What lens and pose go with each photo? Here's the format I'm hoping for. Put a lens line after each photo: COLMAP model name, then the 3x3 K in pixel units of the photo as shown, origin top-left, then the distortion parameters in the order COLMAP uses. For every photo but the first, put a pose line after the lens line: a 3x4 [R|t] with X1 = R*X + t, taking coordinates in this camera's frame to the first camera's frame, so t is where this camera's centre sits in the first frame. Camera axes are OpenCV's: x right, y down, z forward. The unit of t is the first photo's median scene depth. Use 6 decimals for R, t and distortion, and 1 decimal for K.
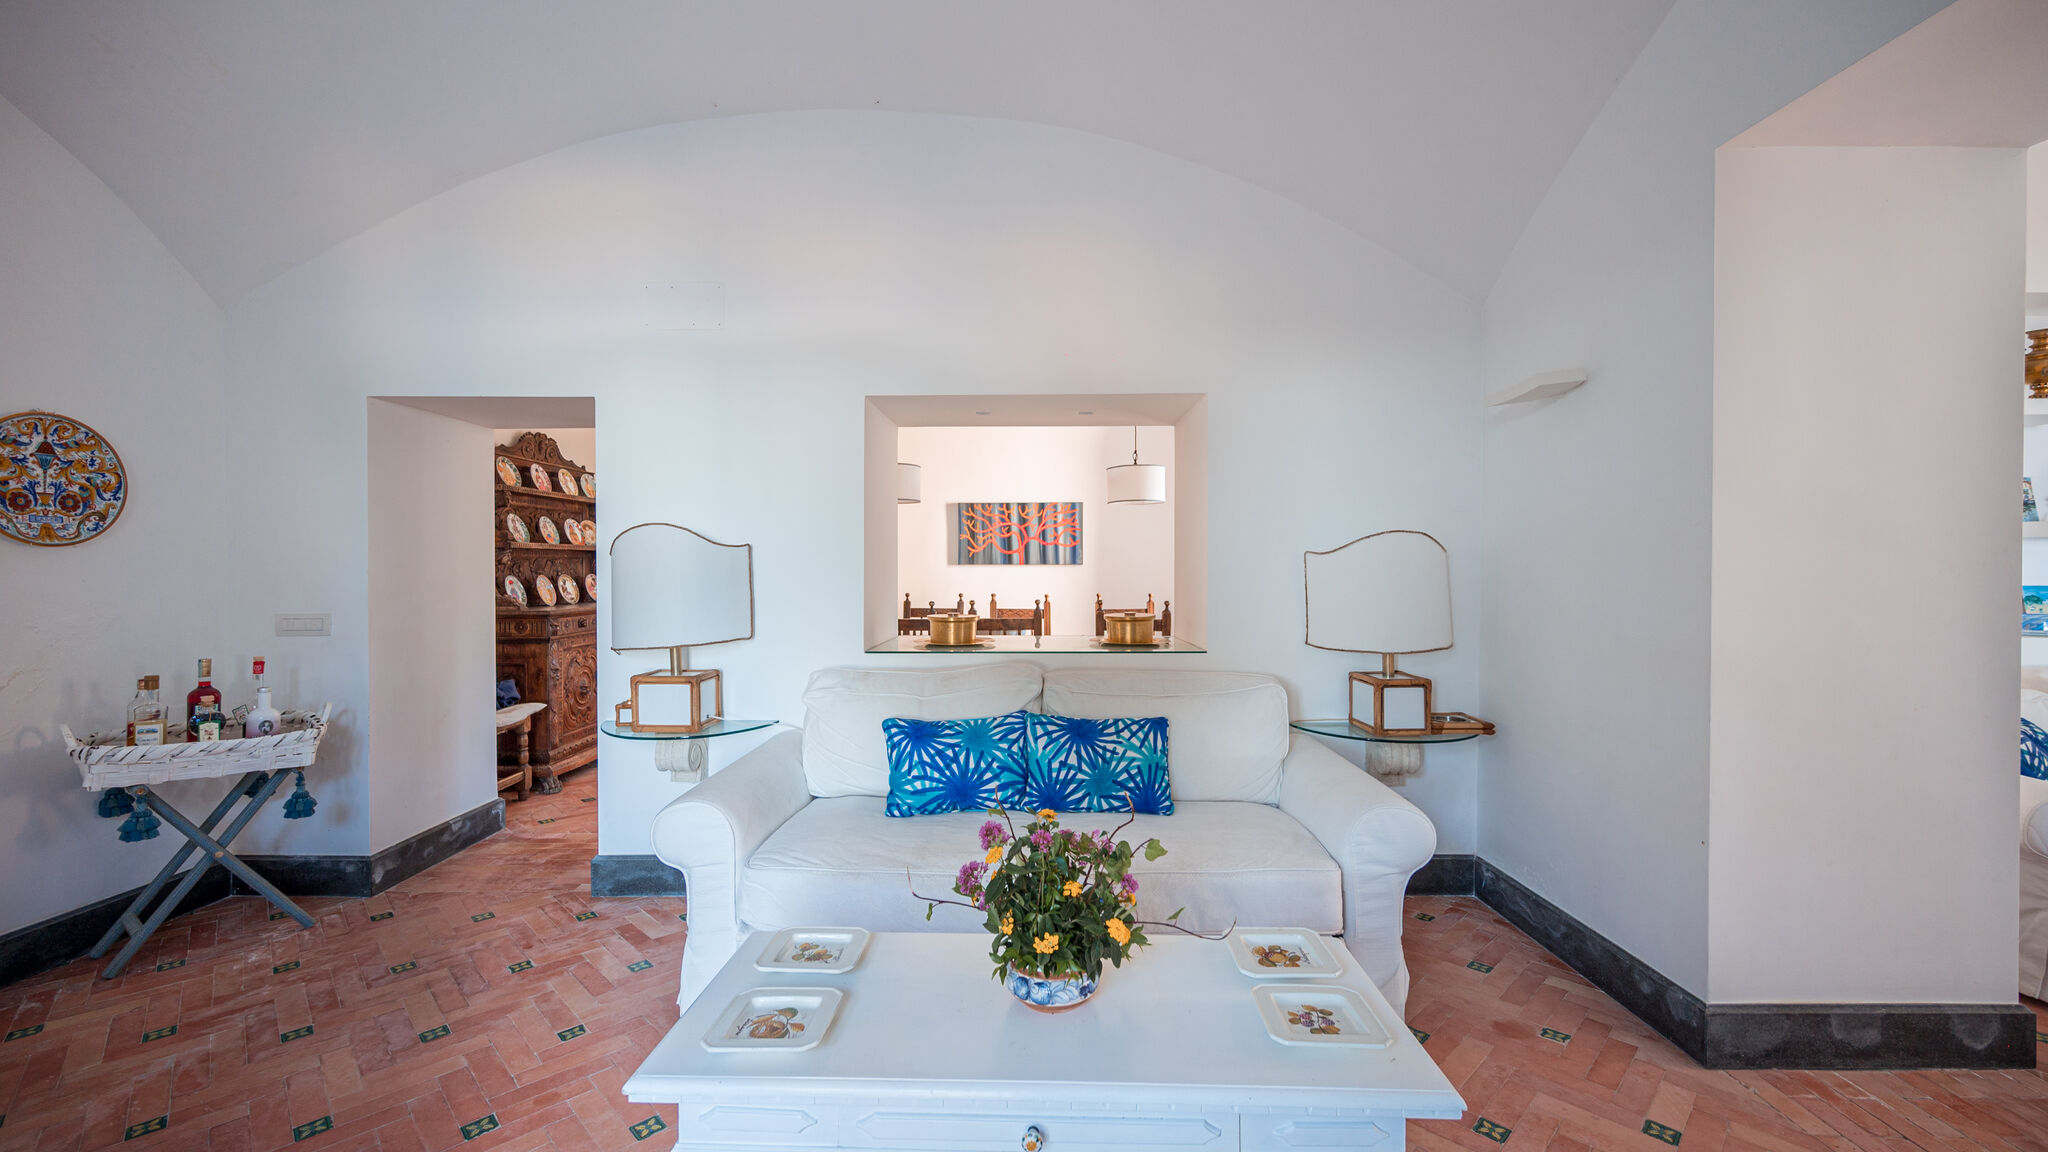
lens RADIAL K [[807.9, 0, 1024.9], [0, 807.9, 579.6], [0, 0, 1]] dist [0.002232, 0.000391]
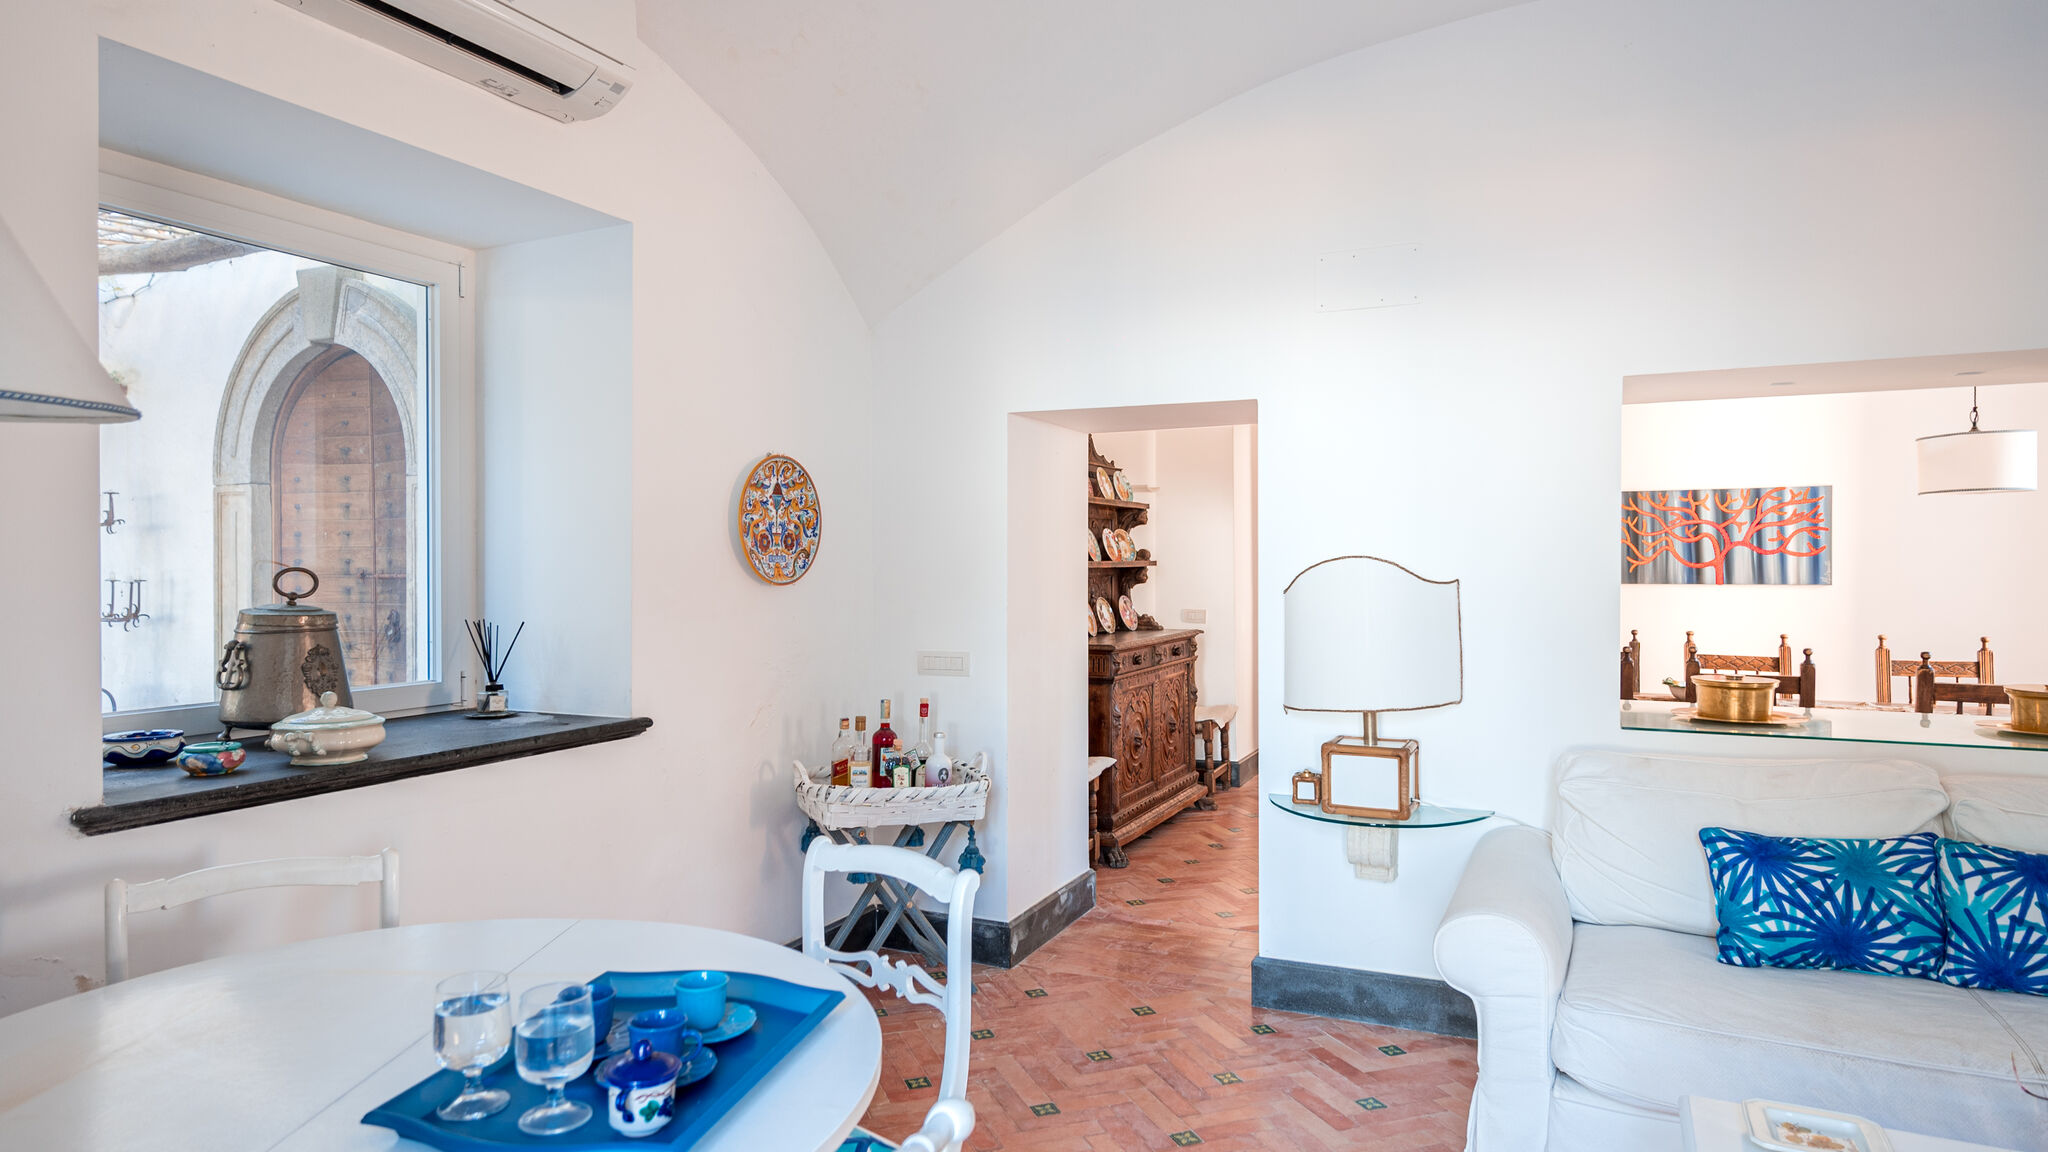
lens RADIAL K [[1183.1, 0, 1024.8], [0, 1183.1, 574.9], [0, 0, 1]] dist [0.003164, 0.001570]
pose [[0.914844, 0.004955, -0.403777, -0.282246], [-0.005398, 0.999985, 0.000039, -0.049608], [0.403771, 0.002144, 0.914858, -0.214070]]
